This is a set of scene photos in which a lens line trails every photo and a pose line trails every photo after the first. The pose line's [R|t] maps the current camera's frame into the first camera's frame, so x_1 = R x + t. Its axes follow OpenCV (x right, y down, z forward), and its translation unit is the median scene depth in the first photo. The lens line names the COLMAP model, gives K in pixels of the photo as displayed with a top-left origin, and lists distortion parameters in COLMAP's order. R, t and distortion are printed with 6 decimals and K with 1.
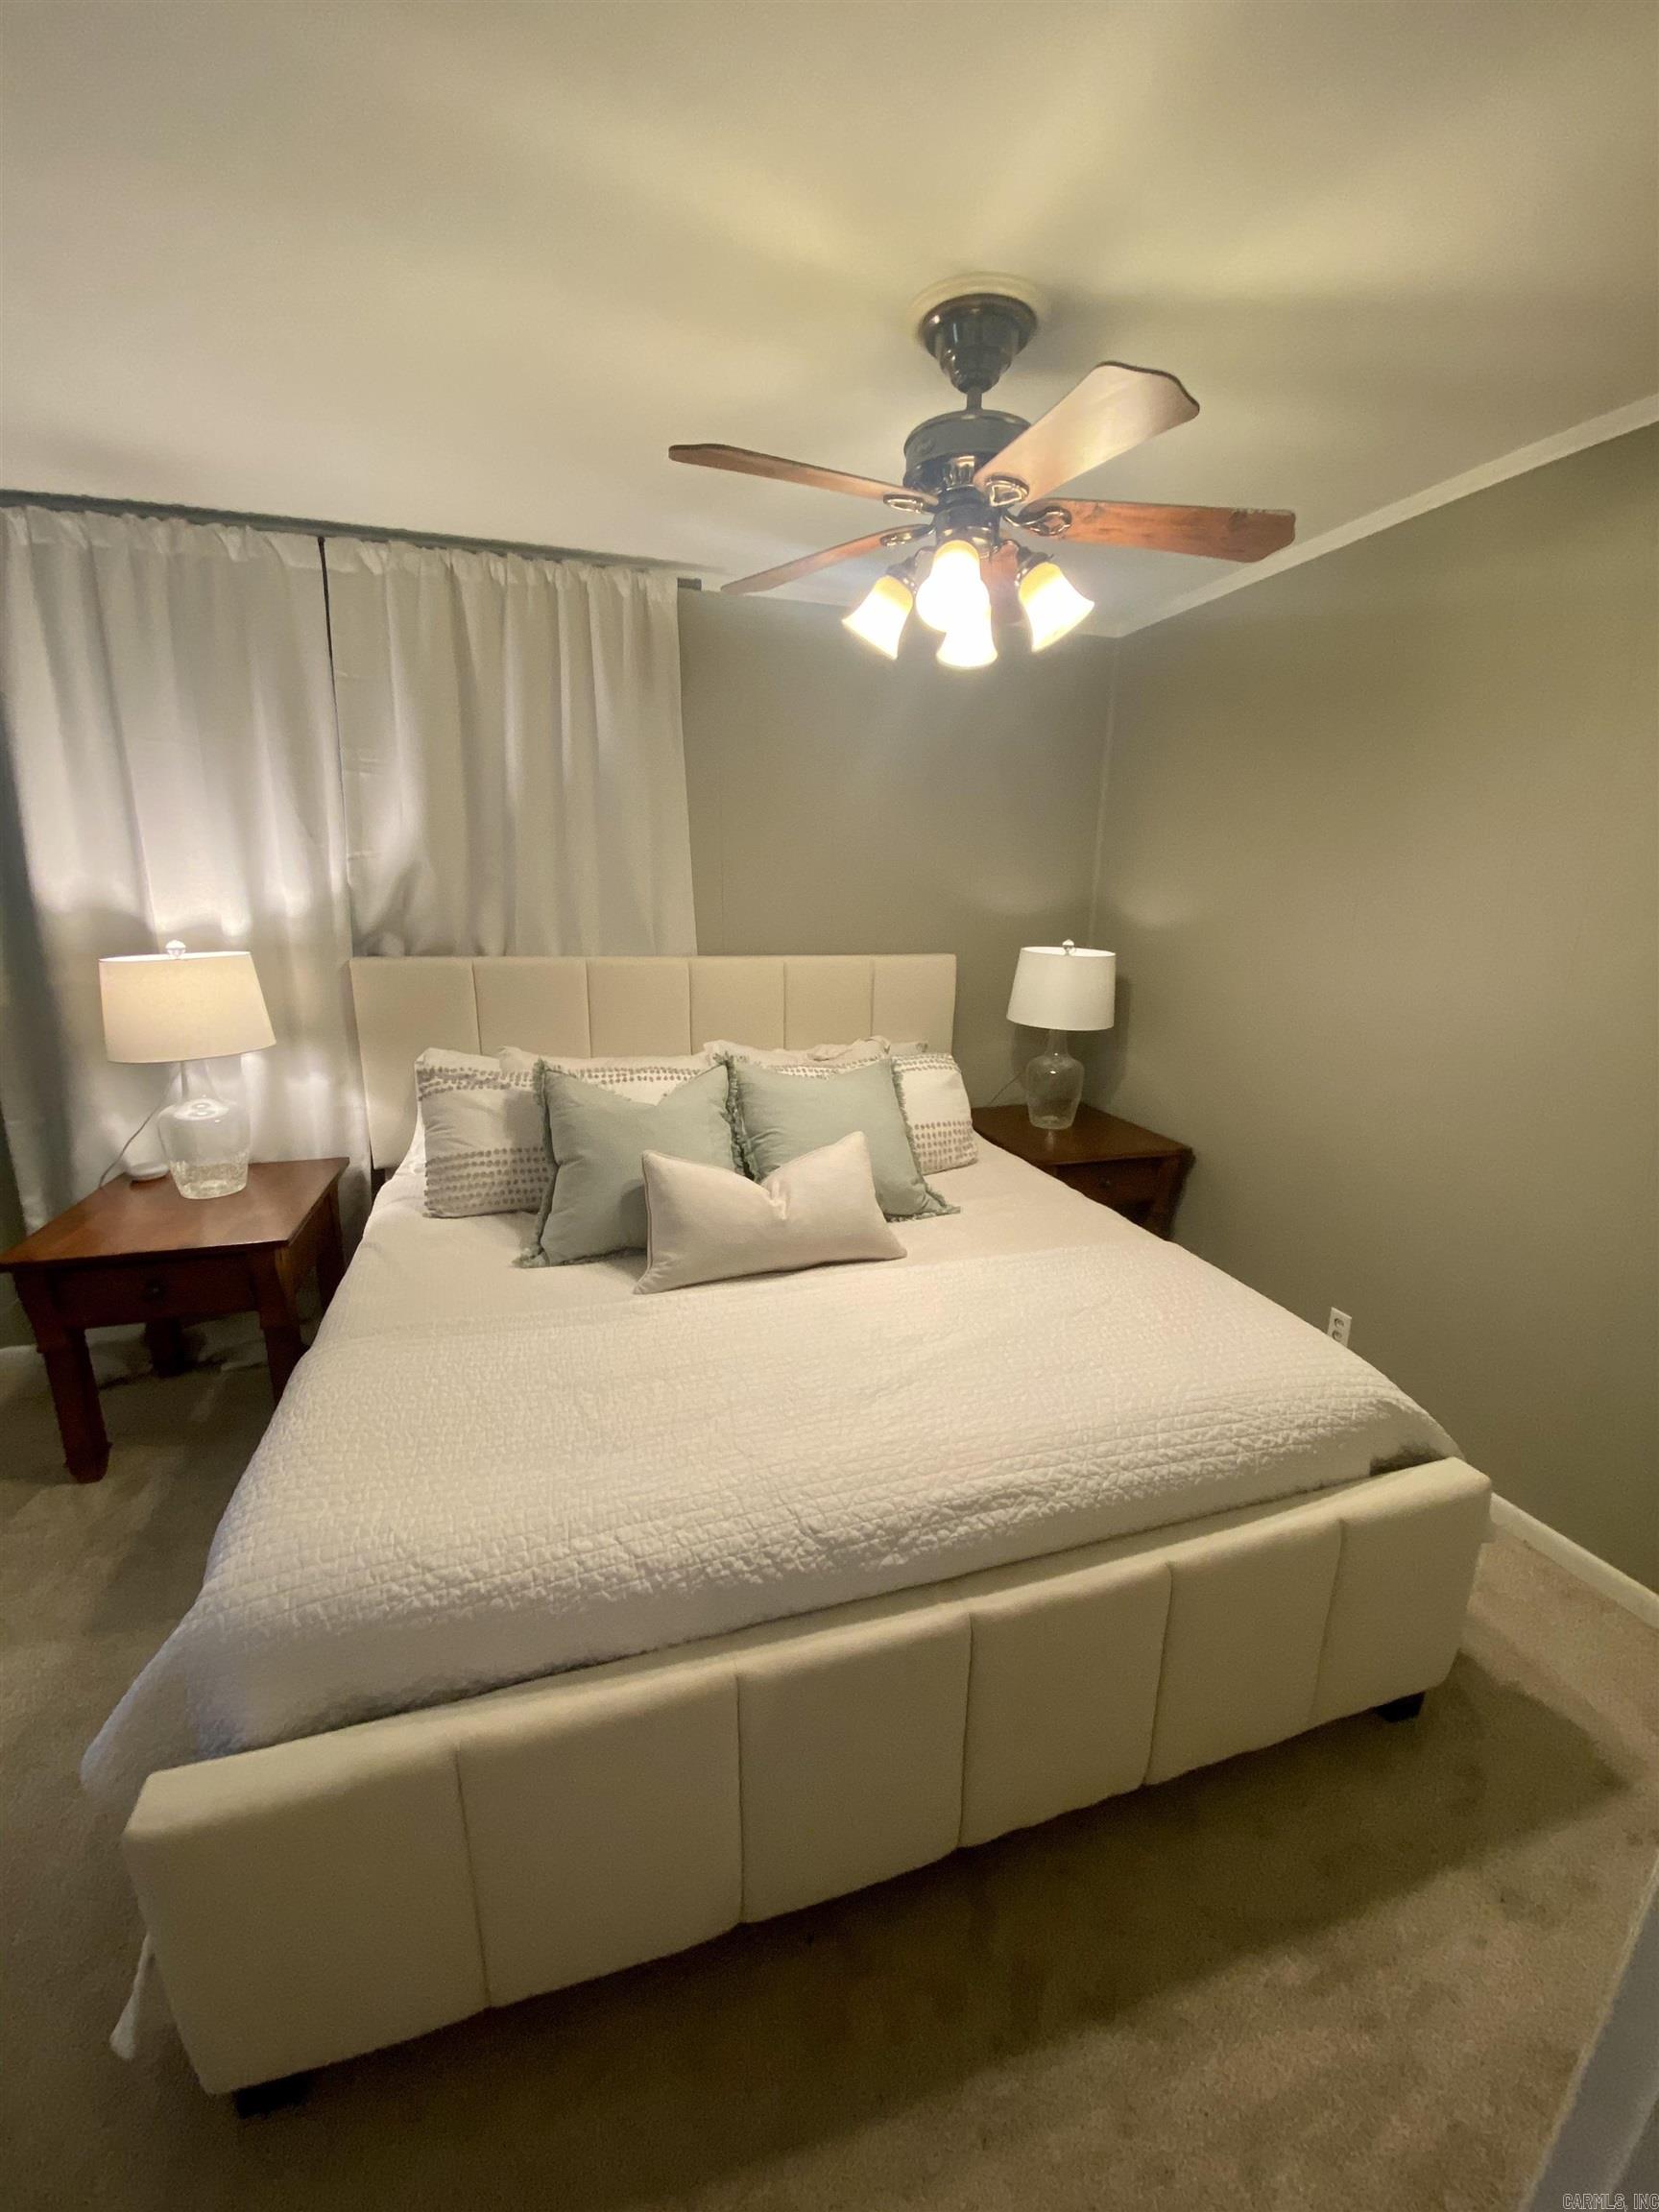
lens RADIAL K [[892.1, 0, 816.5], [0, 892.1, 1102.4], [0, 0, 1]] dist [0.008833, -0.014938]
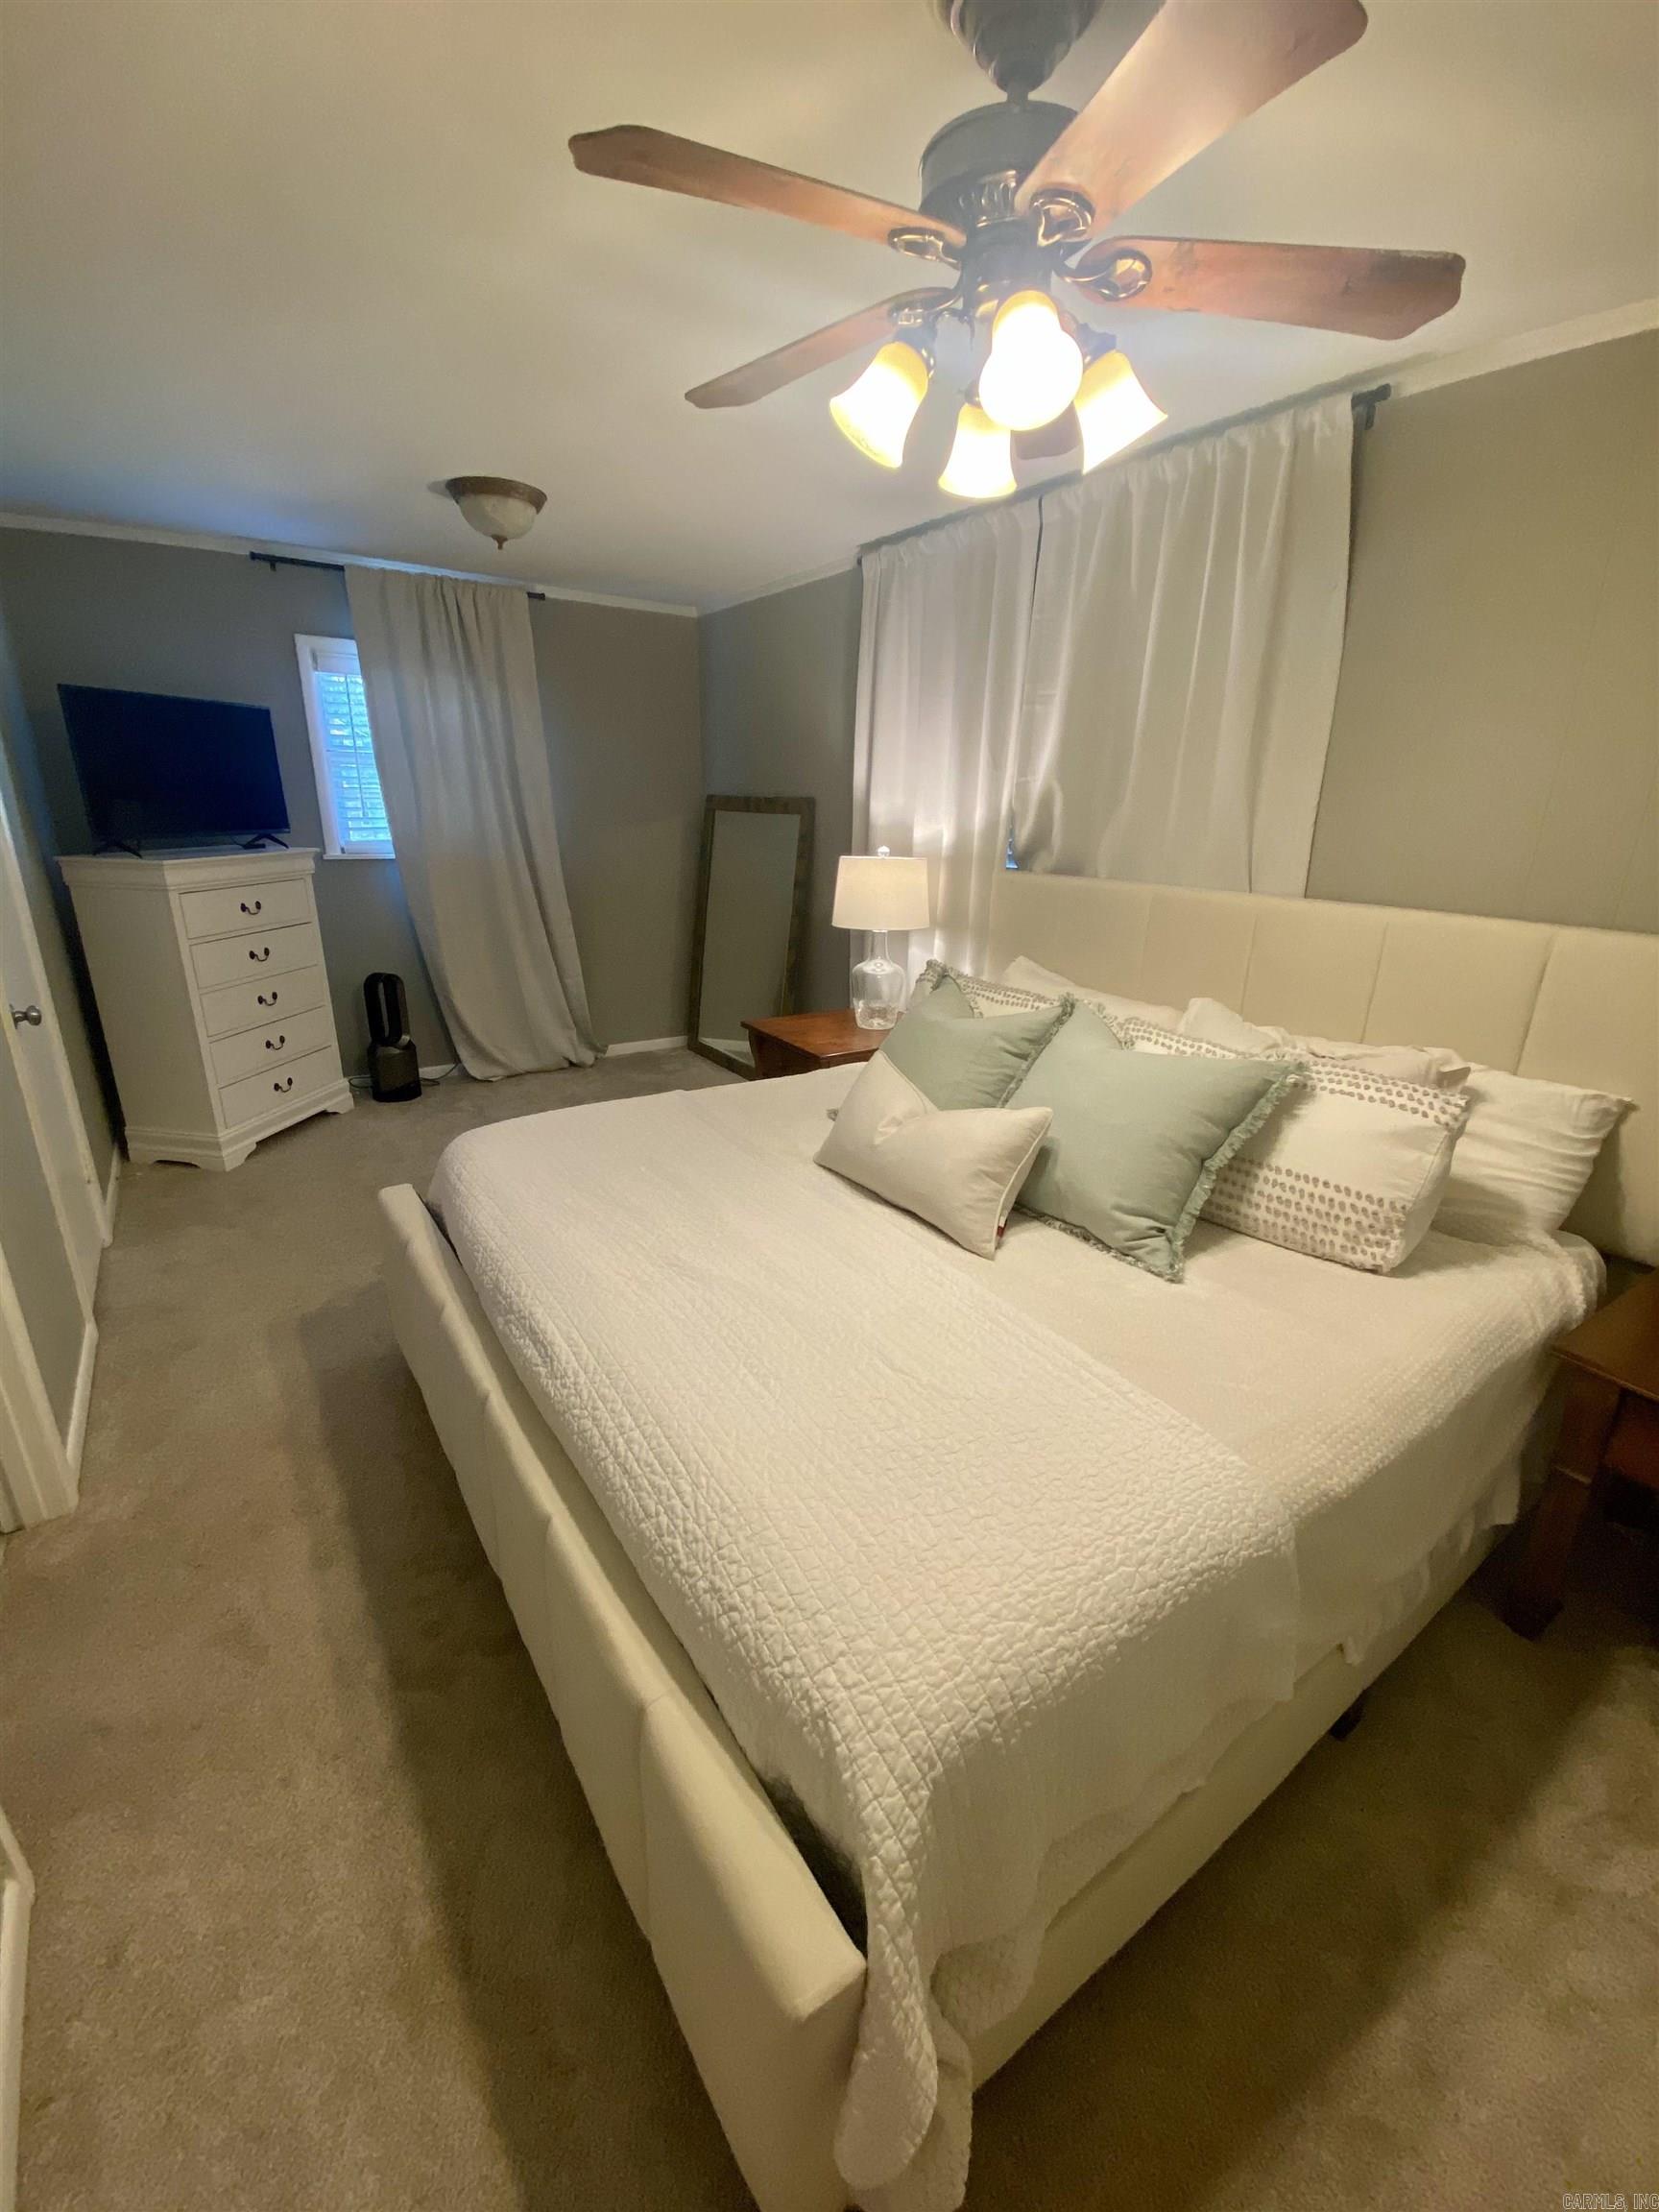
lens RADIAL K [[892.1, 0, 816.5], [0, 892.1, 1102.4], [0, 0, 1]] dist [0.008833, -0.014938]
pose [[0.275711, 0.295775, -0.914604, 1.070320], [-0.244056, 0.941844, 0.231013, -0.157297], [0.929742, 0.159522, 0.331862, 0.787345]]
